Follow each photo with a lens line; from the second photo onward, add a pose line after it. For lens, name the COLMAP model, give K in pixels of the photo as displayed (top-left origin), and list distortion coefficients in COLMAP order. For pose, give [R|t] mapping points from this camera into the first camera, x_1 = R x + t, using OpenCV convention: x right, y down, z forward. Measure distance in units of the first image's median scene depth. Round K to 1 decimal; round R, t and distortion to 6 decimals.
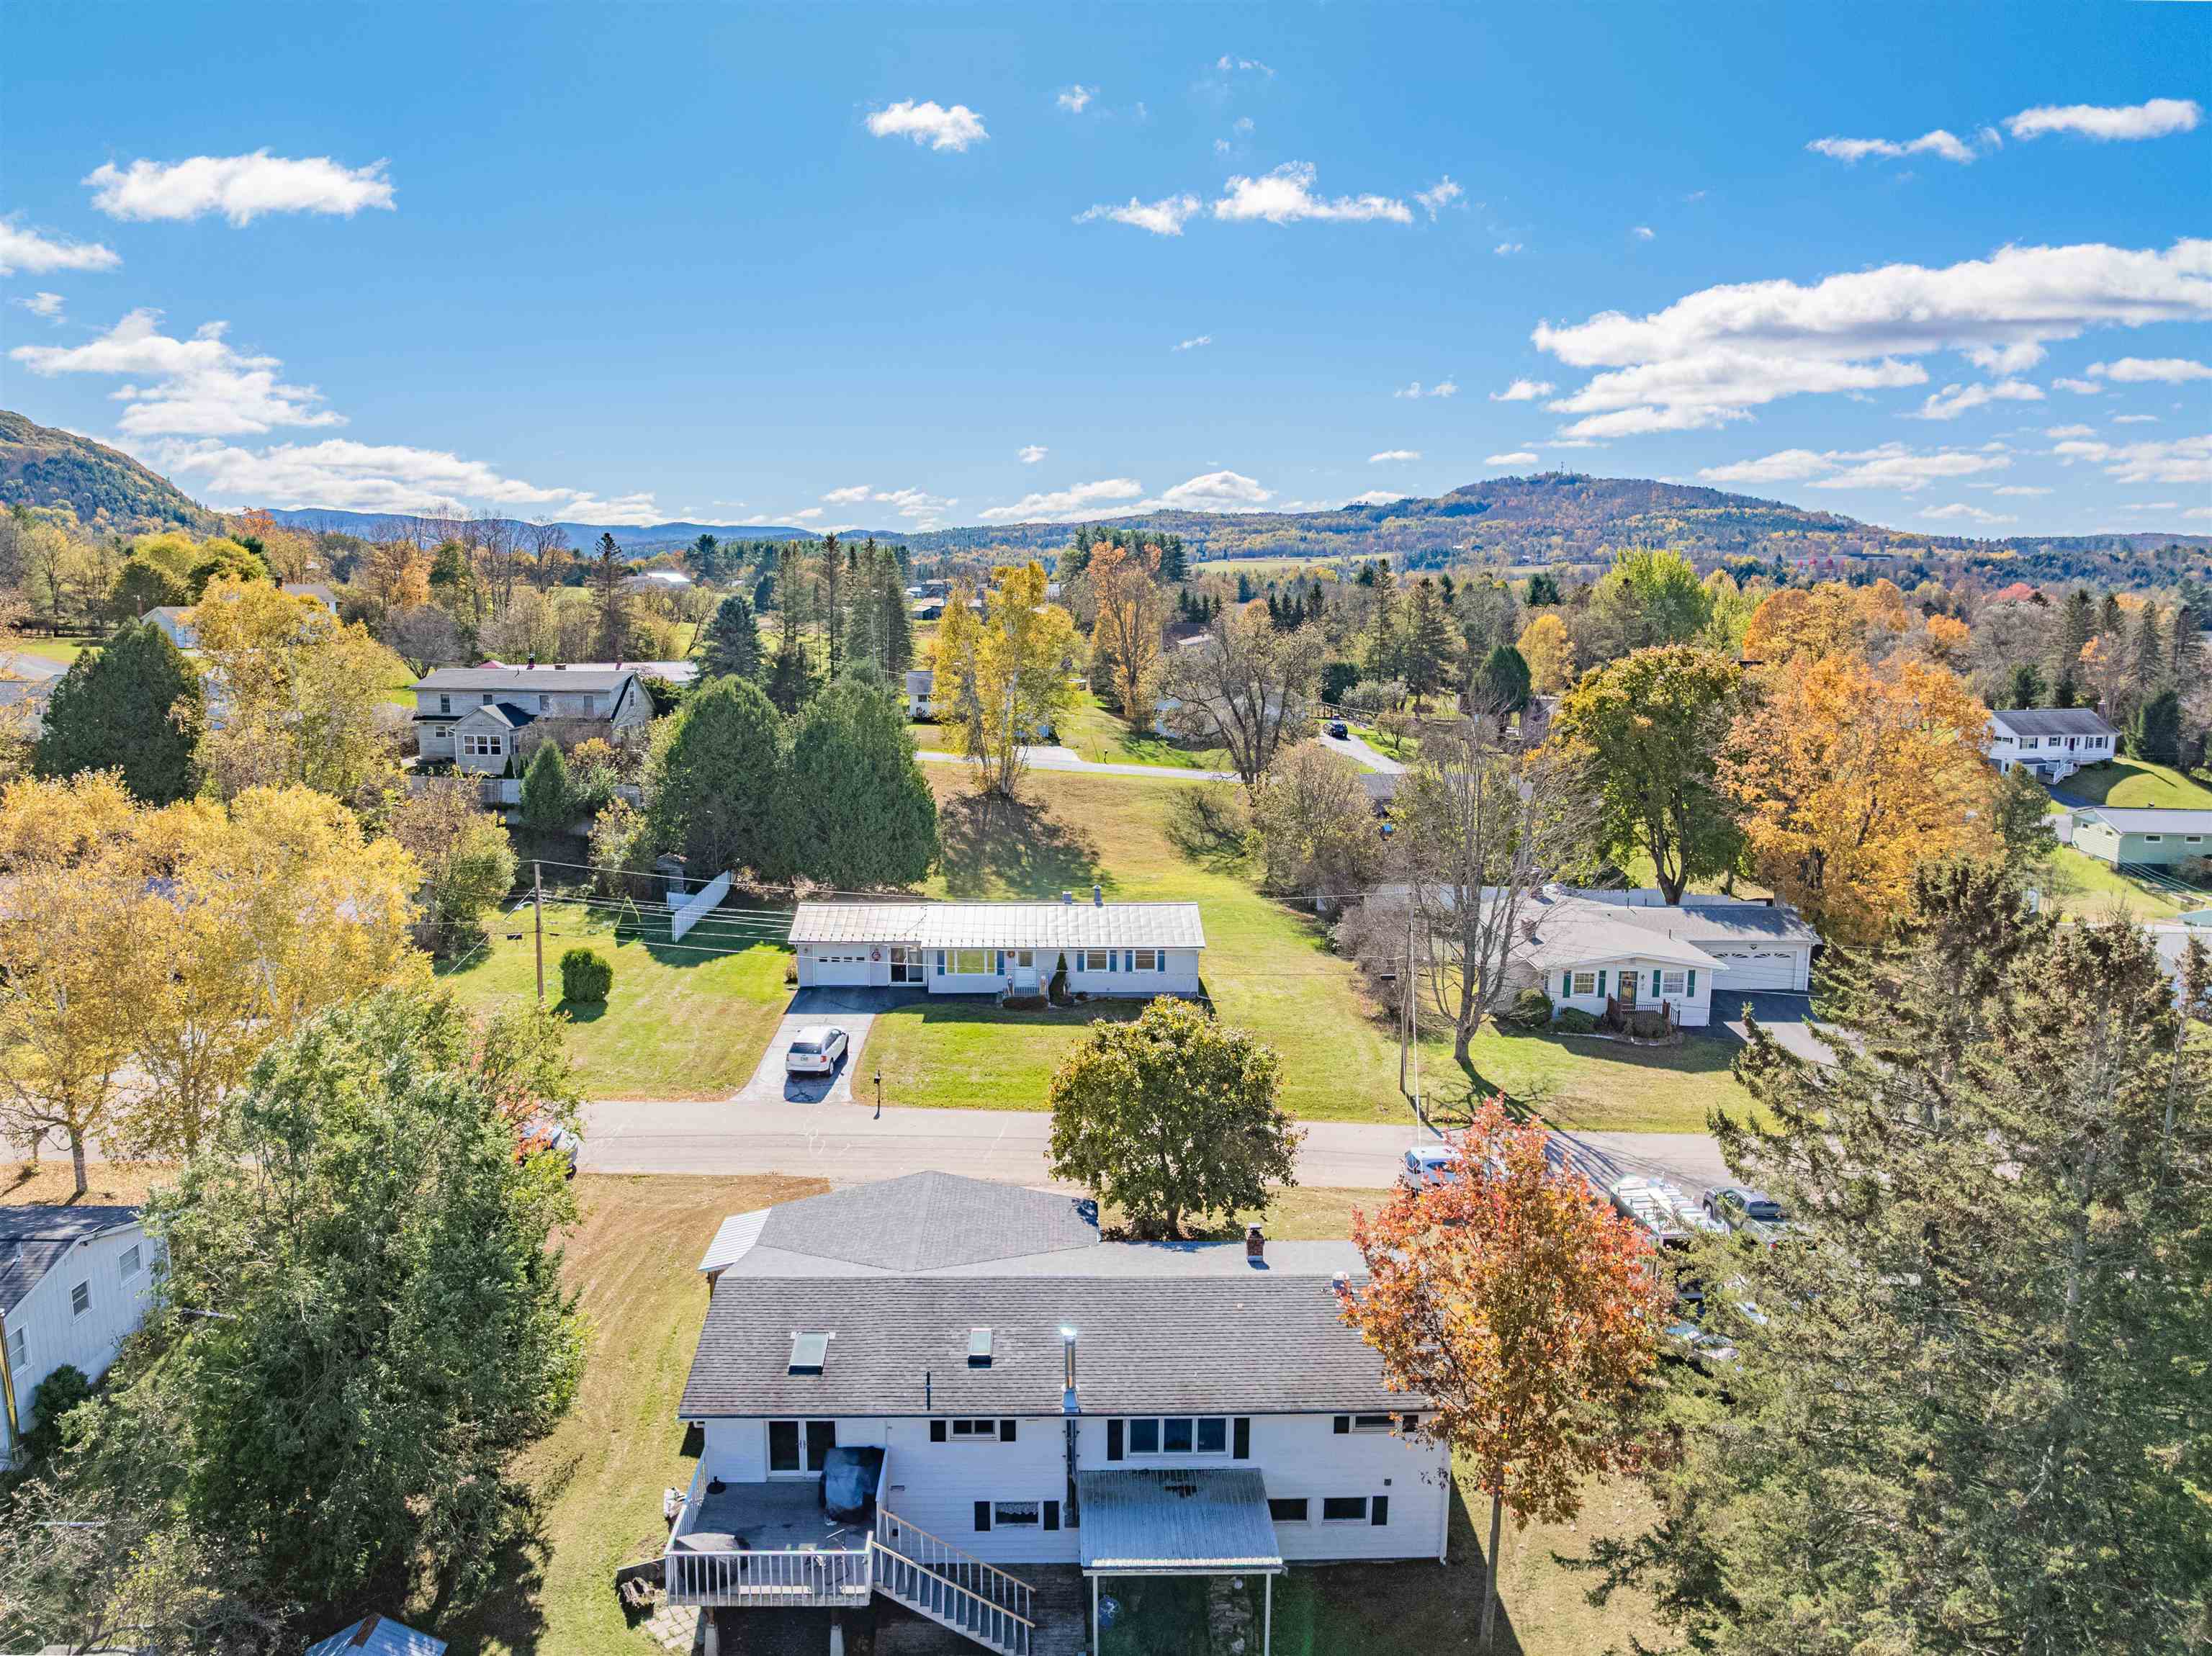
lens RADIAL K [[1542.0, 0, 1107.2], [0, 1542.0, 827.4], [0, 0, 1]] dist [-0.041624, 0.001740]
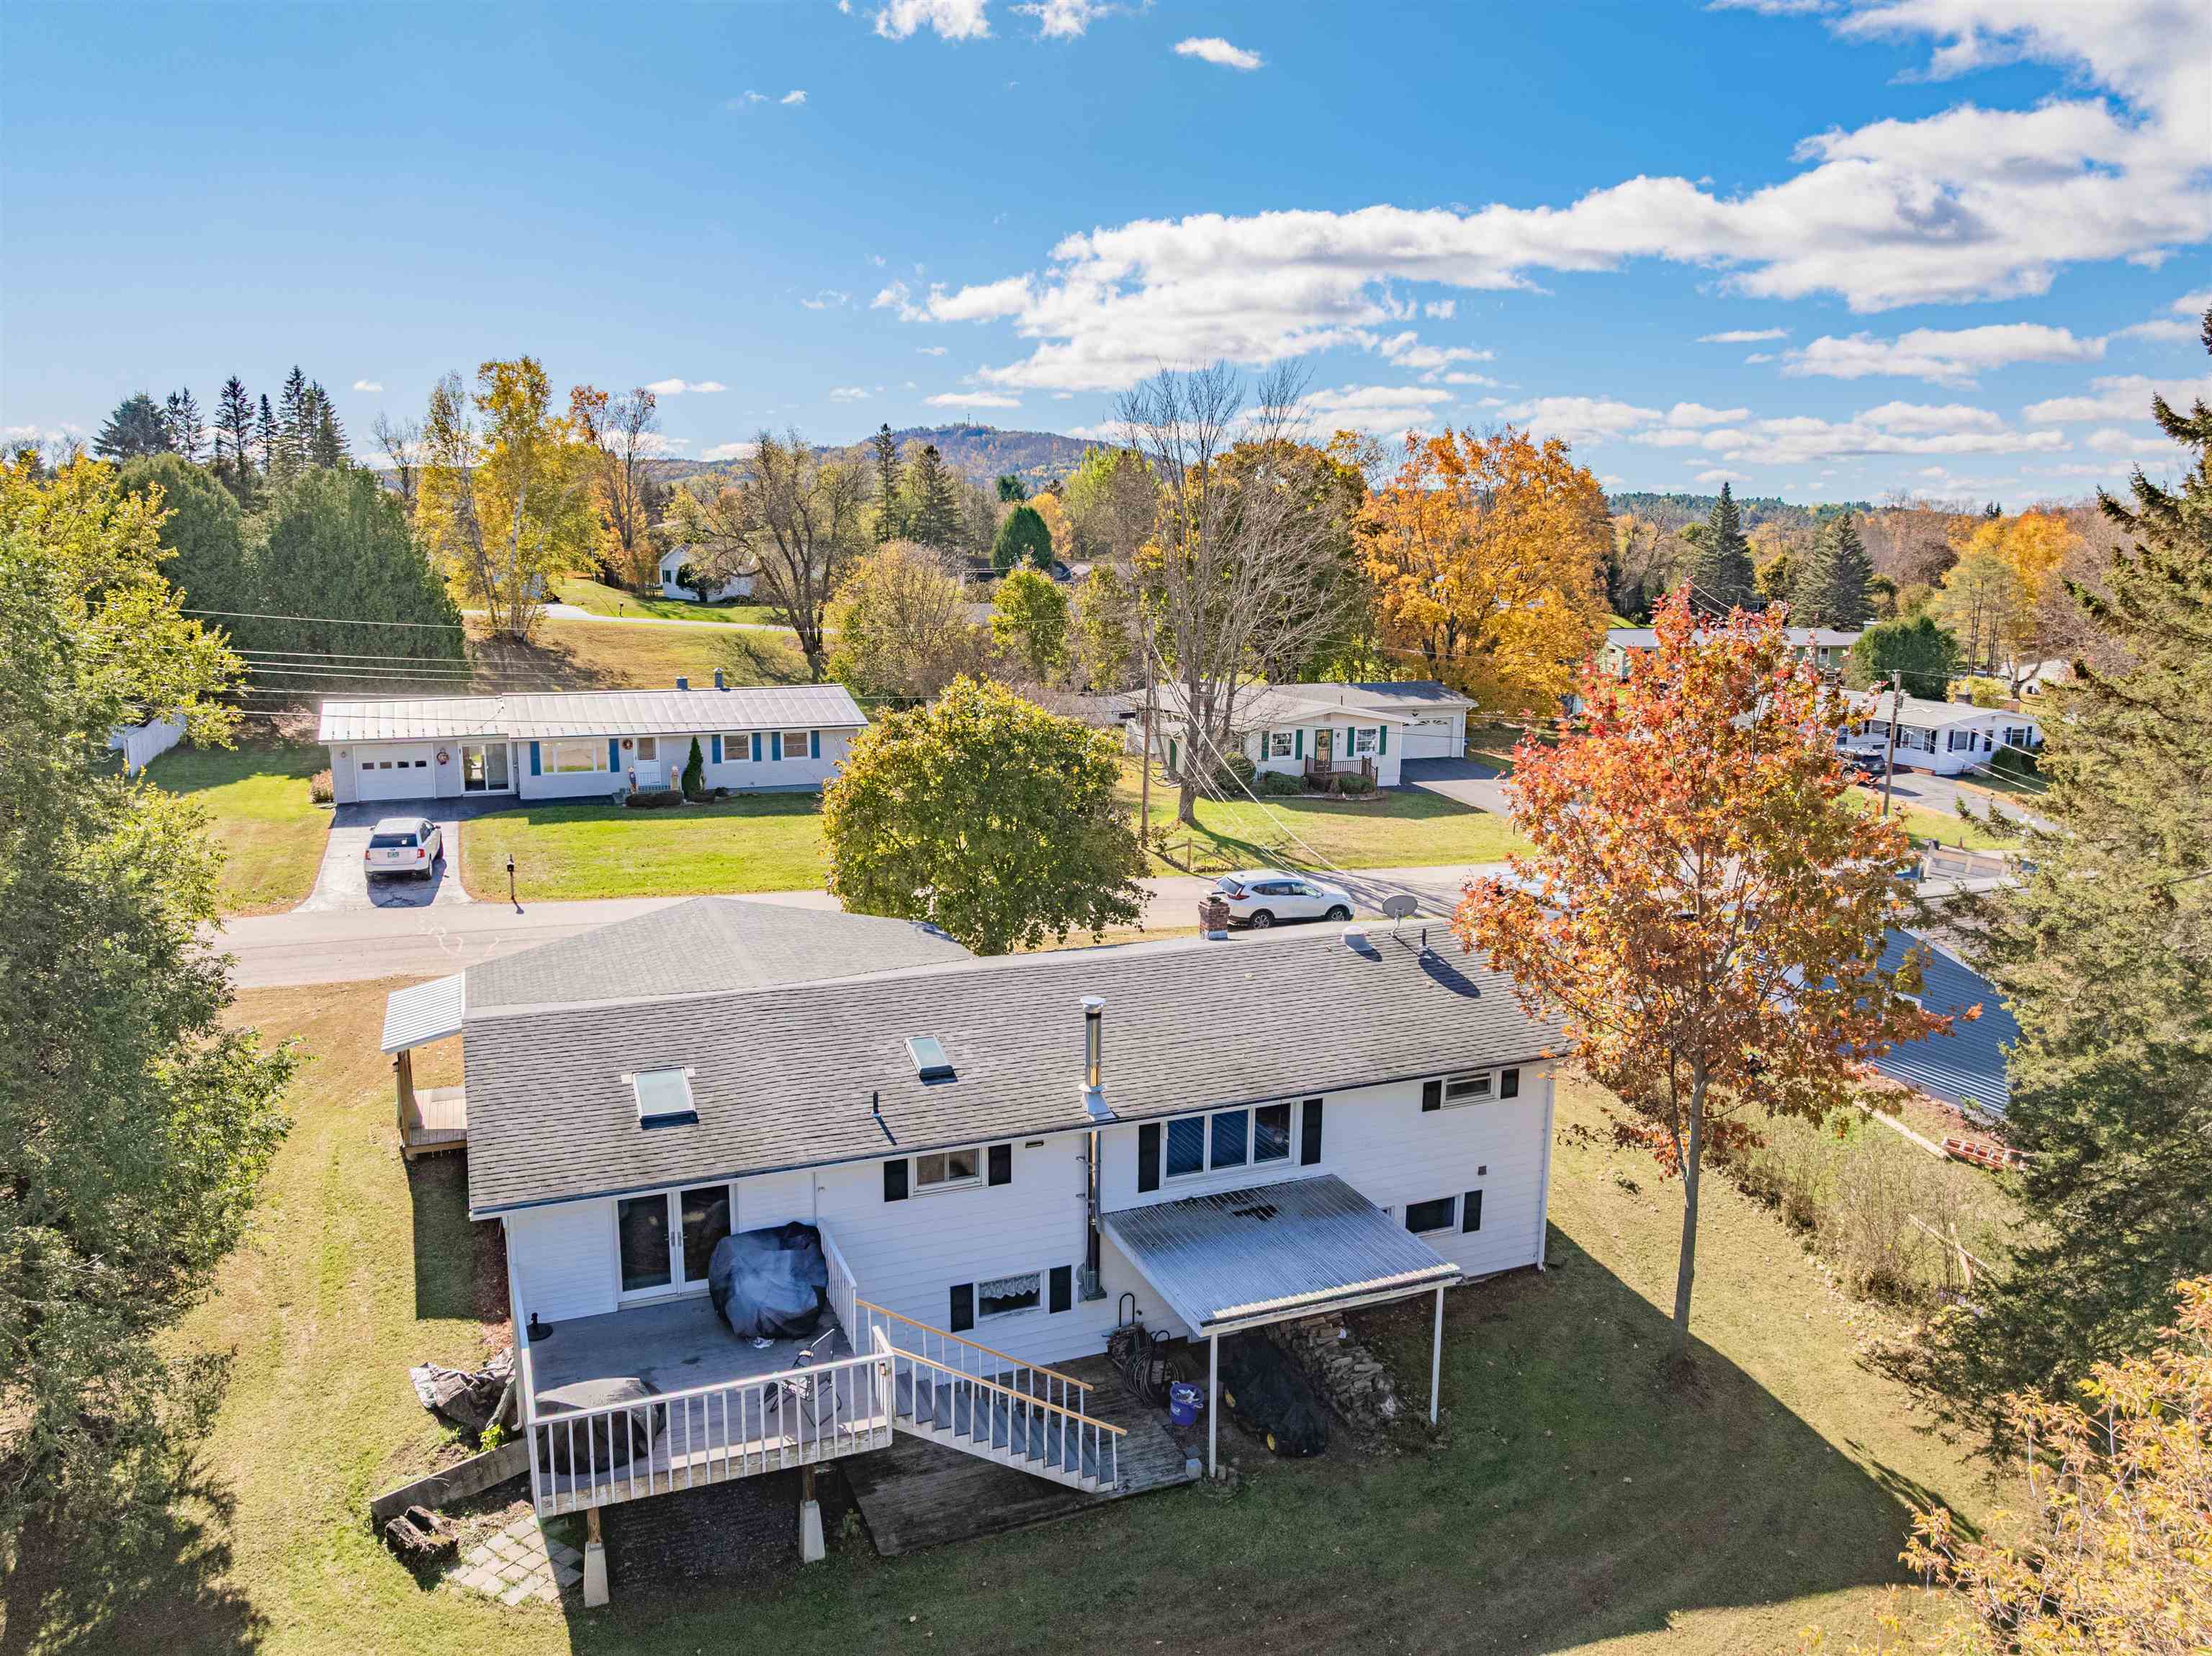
lens RADIAL K [[1542.0, 0, 1103.6], [0, 1542.0, 833.6], [0, 0, 1]] dist [-0.041624, 0.001740]
pose [[0.935929, -0.067603, 0.345641, -0.237522], [0.053085, 0.997271, 0.051308, 0.218564], [-0.348166, -0.029673, 0.936963, 0.372008]]
